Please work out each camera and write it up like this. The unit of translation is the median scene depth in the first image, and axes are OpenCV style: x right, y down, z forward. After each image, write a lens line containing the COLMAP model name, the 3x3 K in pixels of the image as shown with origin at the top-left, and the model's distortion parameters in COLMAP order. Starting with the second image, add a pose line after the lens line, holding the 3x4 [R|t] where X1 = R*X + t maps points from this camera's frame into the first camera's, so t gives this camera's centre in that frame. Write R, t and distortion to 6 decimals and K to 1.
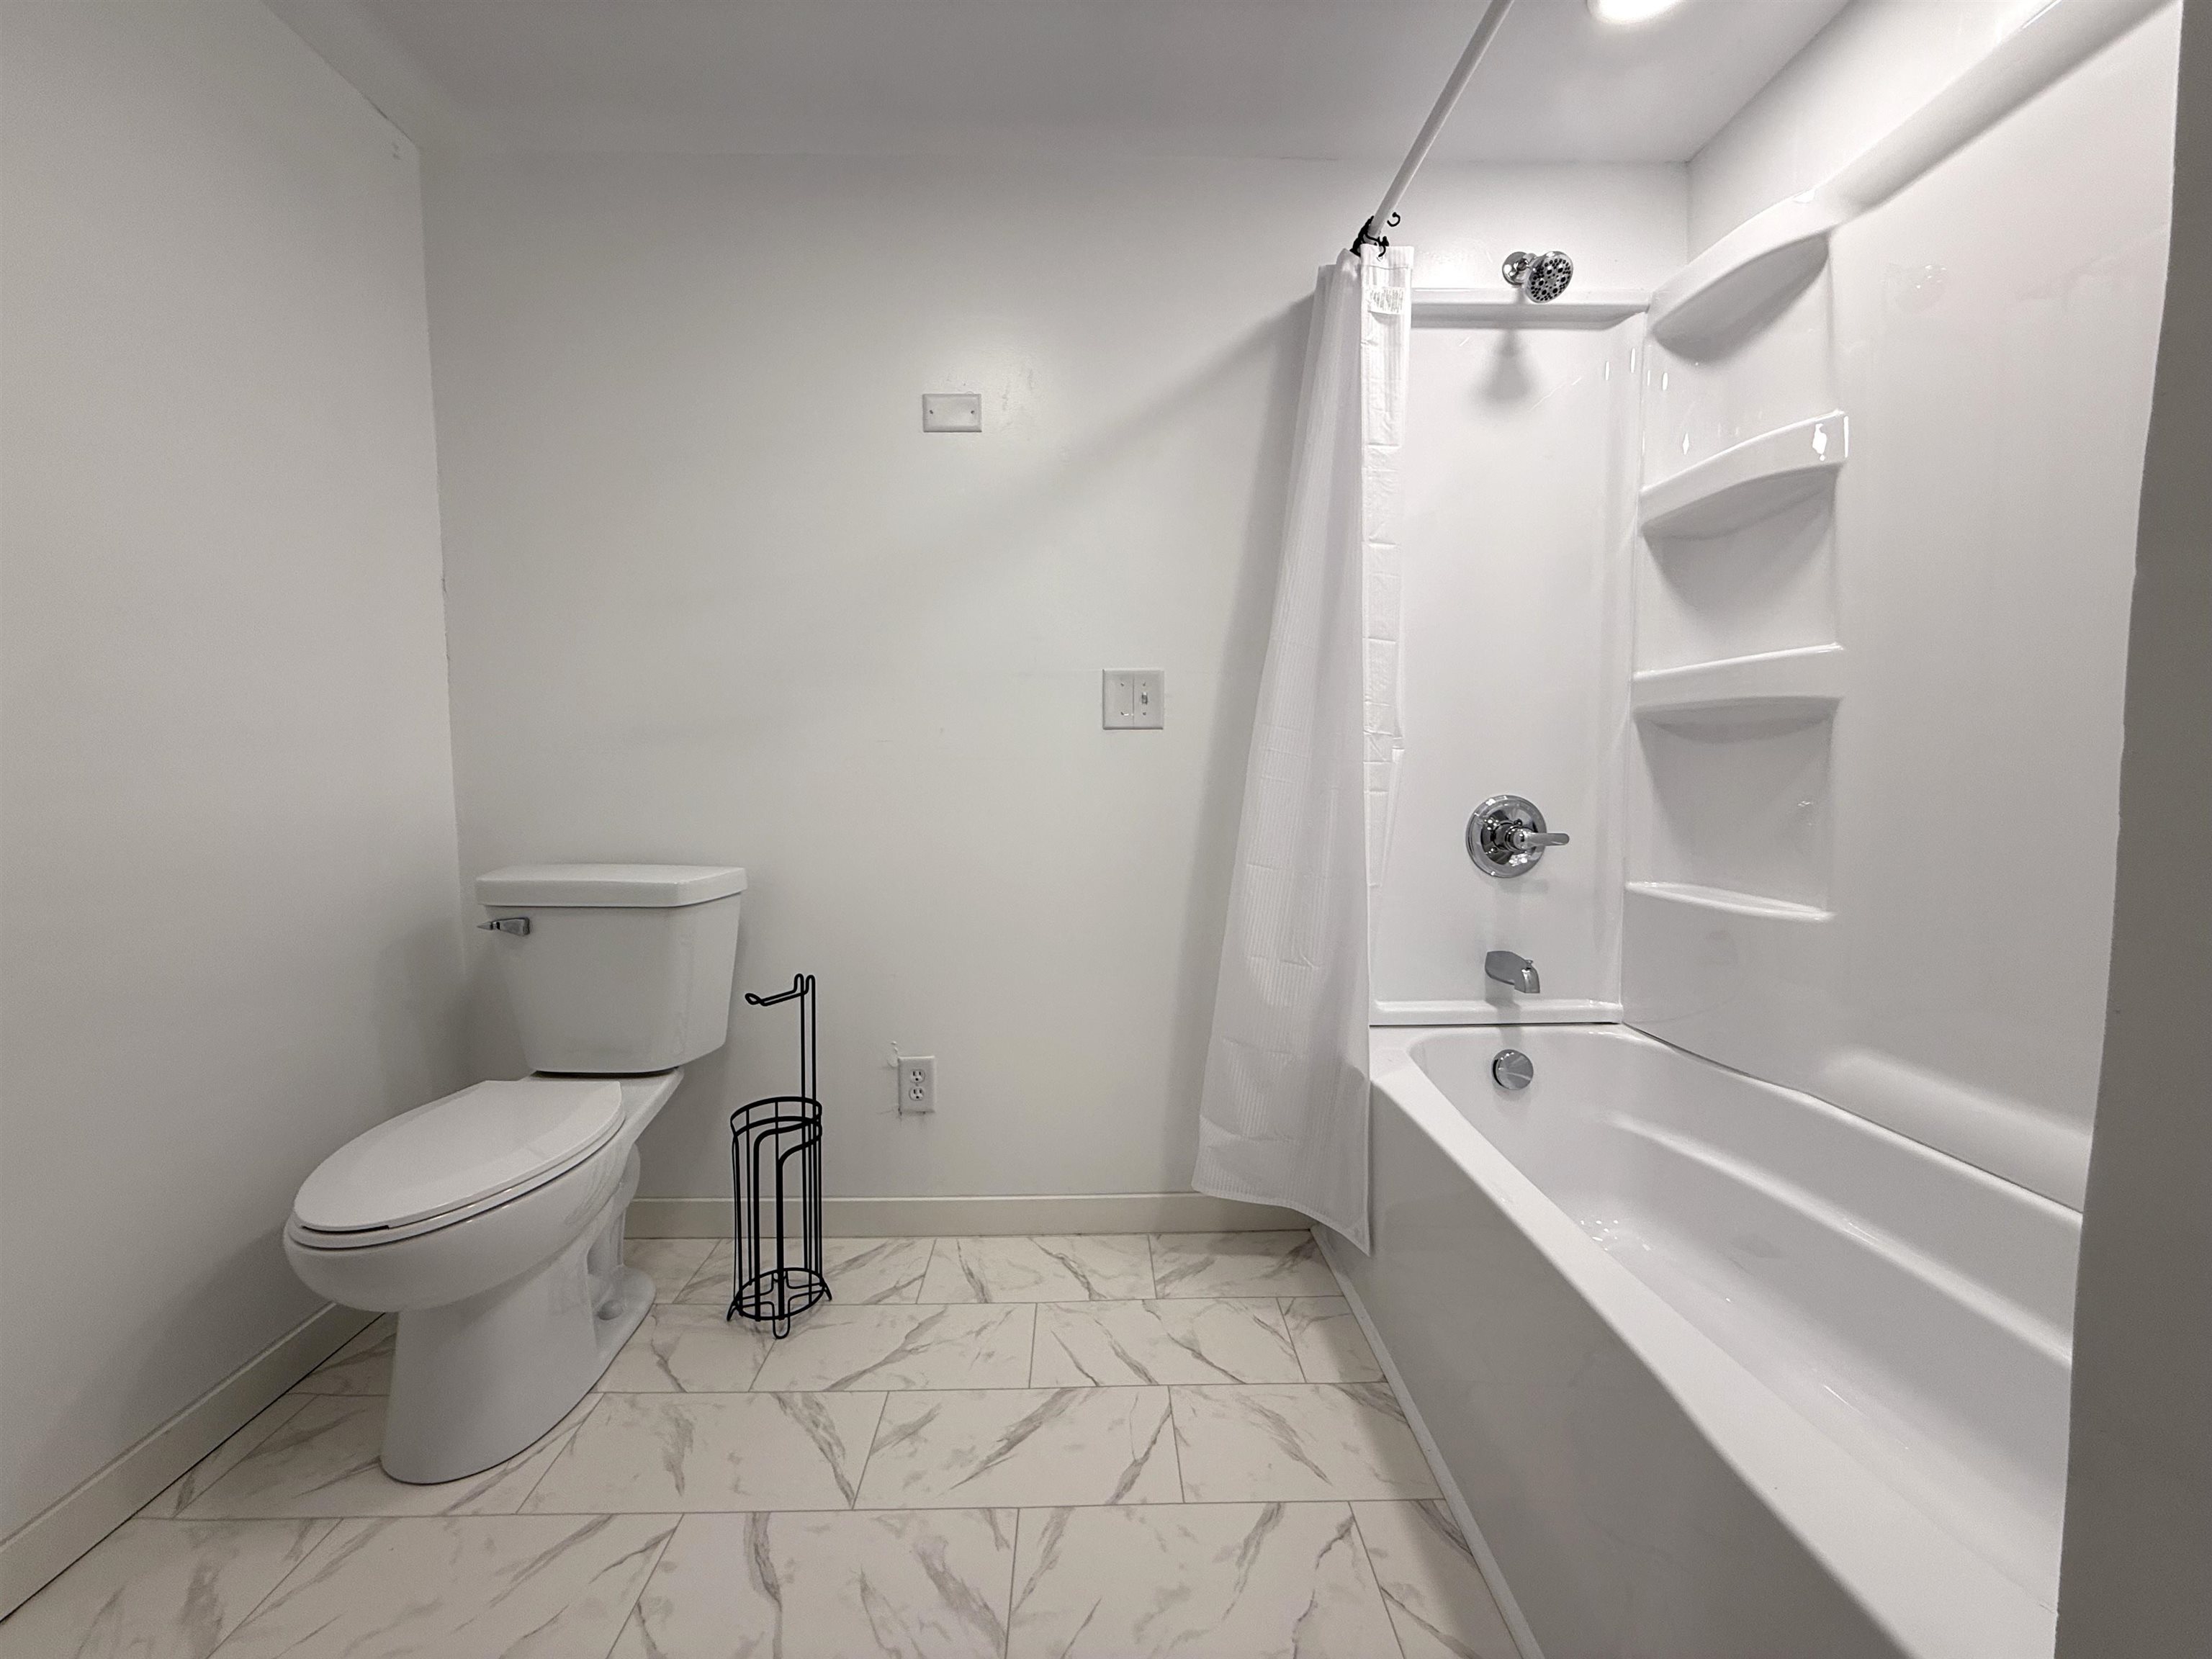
lens RADIAL K [[879.0, 0, 1101.3], [0, 879.0, 827.1], [0, 0, 1]] dist [0.000901, -0.000087]
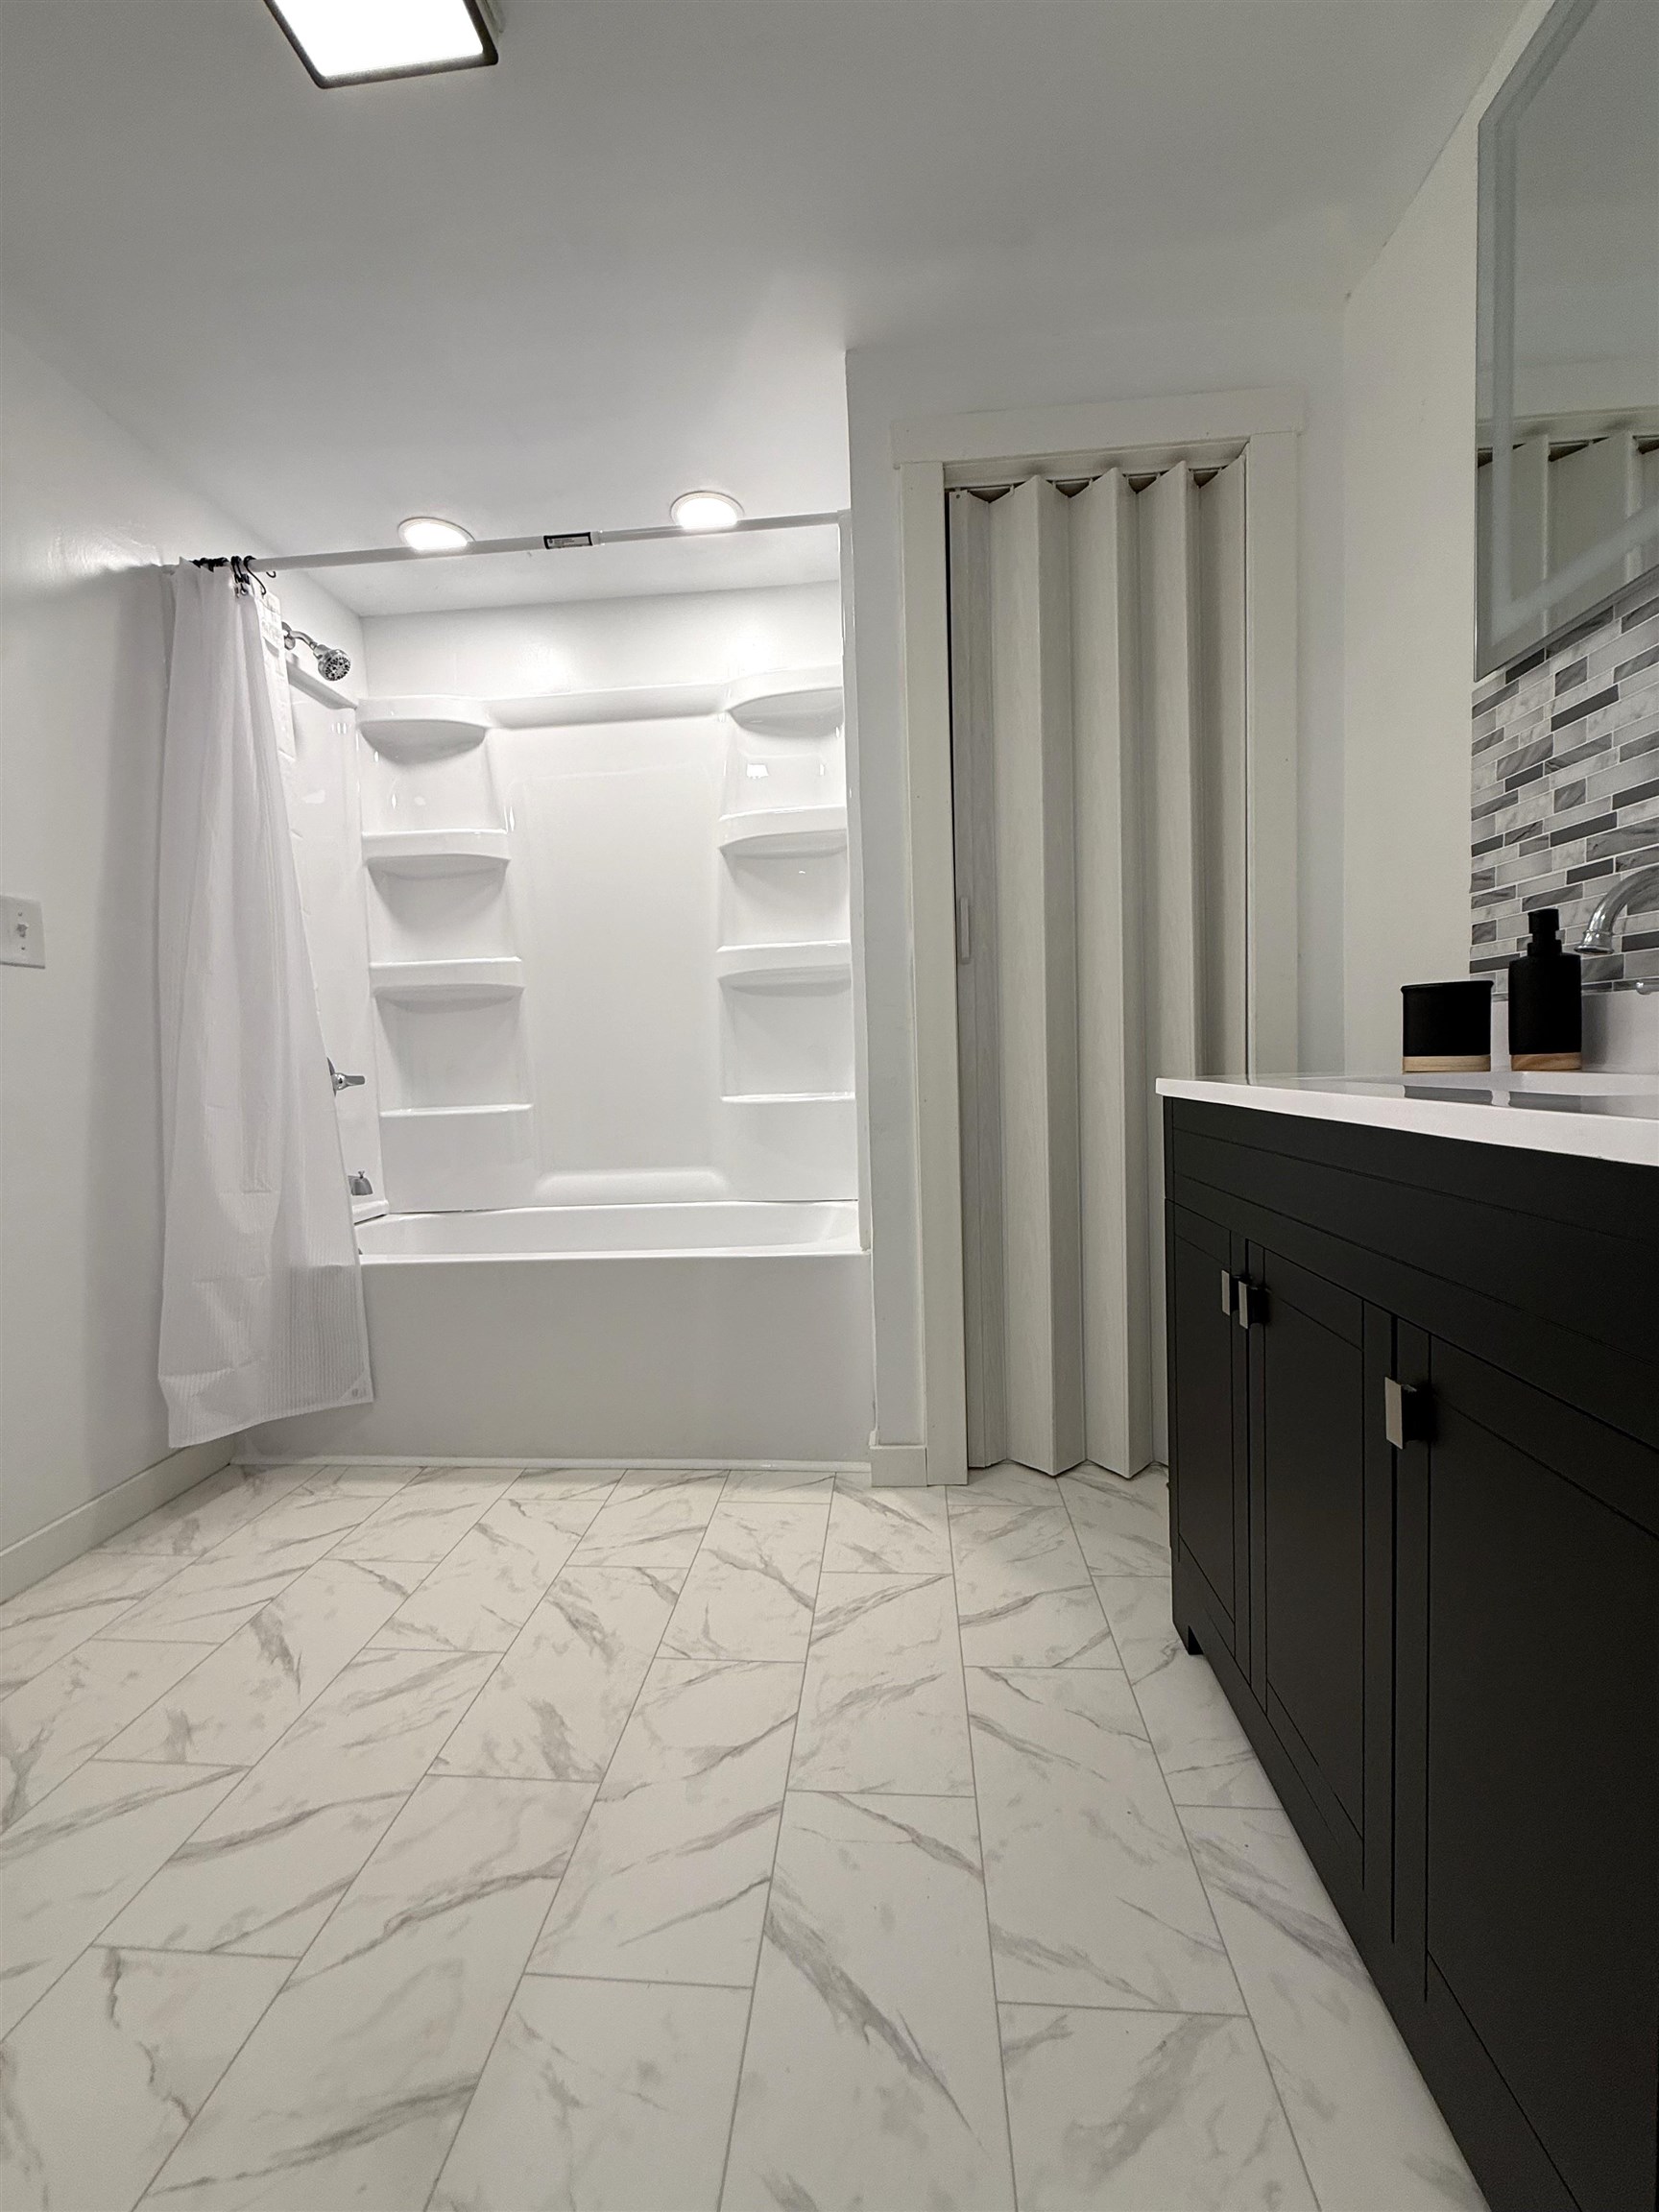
lens RADIAL K [[879.0, 0, 829.9], [0, 879.0, 1101.1], [0, 0, 1]] dist [0.000901, -0.000087]
pose [[0.102532, -0.048781, 0.993533, -0.859293], [0.102353, 0.994013, 0.038242, 0.077960], [-0.989450, 0.097770, 0.106911, 0.173823]]
